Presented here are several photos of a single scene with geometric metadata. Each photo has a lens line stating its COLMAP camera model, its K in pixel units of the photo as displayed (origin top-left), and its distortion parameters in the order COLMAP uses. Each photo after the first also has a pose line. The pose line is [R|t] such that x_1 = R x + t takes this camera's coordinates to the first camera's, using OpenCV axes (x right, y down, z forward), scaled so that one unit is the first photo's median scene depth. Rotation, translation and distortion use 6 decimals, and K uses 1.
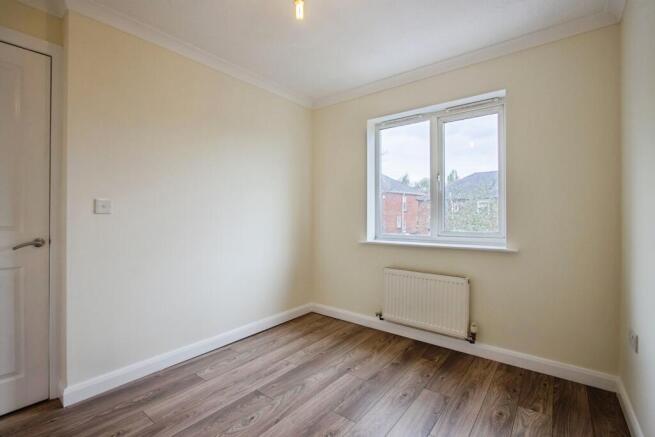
lens RADIAL K [[306.8, 0, 321.2], [0, 306.8, 214.2], [0, 0, 1]] dist [-0.003678, -0.000538]
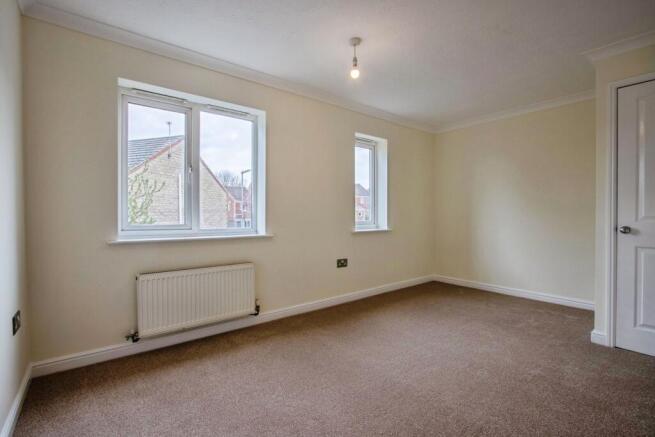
lens RADIAL K [[306.8, 0, 321.2], [0, 306.8, 214.2], [0, 0, 1]] dist [-0.003678, -0.000538]
pose [[0.208558, -0.013420, 0.977918, -1.200480], [-0.011569, 0.999802, 0.016188, 0.002145], [-0.977942, -0.014690, 0.208361, 0.962083]]
